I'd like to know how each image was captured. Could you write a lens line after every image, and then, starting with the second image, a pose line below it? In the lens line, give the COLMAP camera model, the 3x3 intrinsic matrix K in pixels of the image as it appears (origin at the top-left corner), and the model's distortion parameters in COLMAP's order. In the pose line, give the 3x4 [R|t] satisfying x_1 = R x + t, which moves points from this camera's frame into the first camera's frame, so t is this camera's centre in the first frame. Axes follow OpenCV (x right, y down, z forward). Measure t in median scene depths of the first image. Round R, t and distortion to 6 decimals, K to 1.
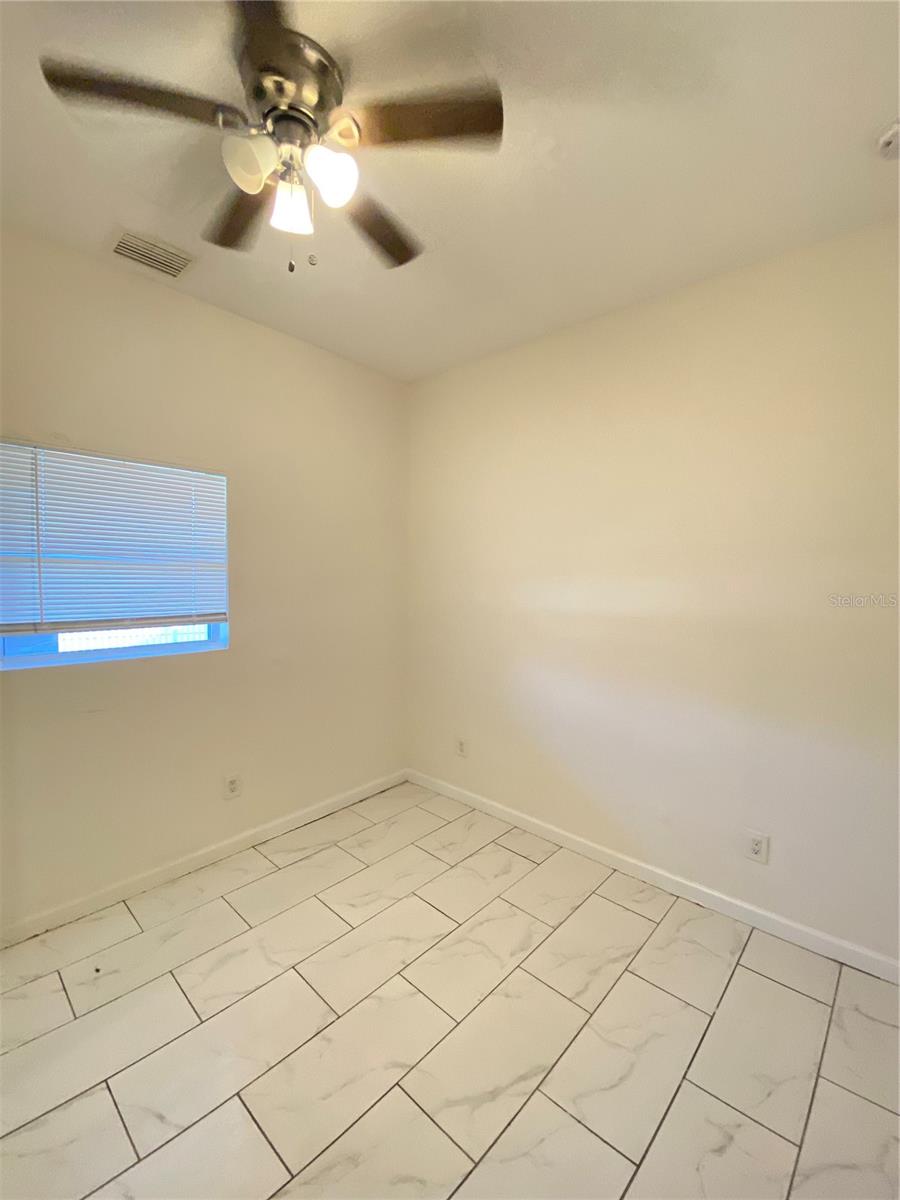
lens RADIAL K [[492.7, 0, 452.8], [0, 492.7, 603.5], [0, 0, 1]] dist [0.013401, -0.011784]
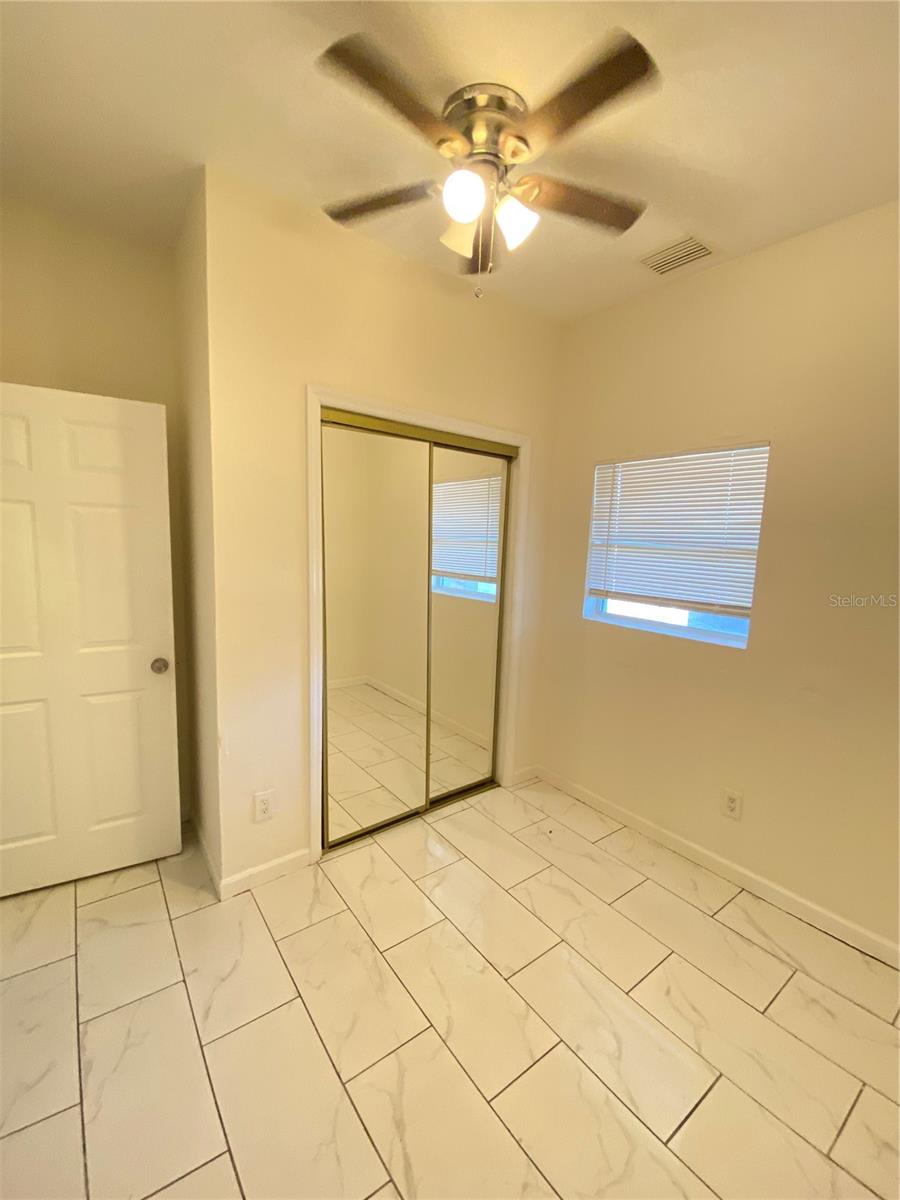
lens RADIAL K [[492.7, 0, 448.7], [0, 492.7, 599.1], [0, 0, 1]] dist [0.013401, -0.011784]
pose [[-0.165210, 0.112768, -0.979790, 0.592856], [-0.102674, 0.986077, 0.130804, -0.069976], [0.980899, 0.122209, -0.151332, 0.766052]]
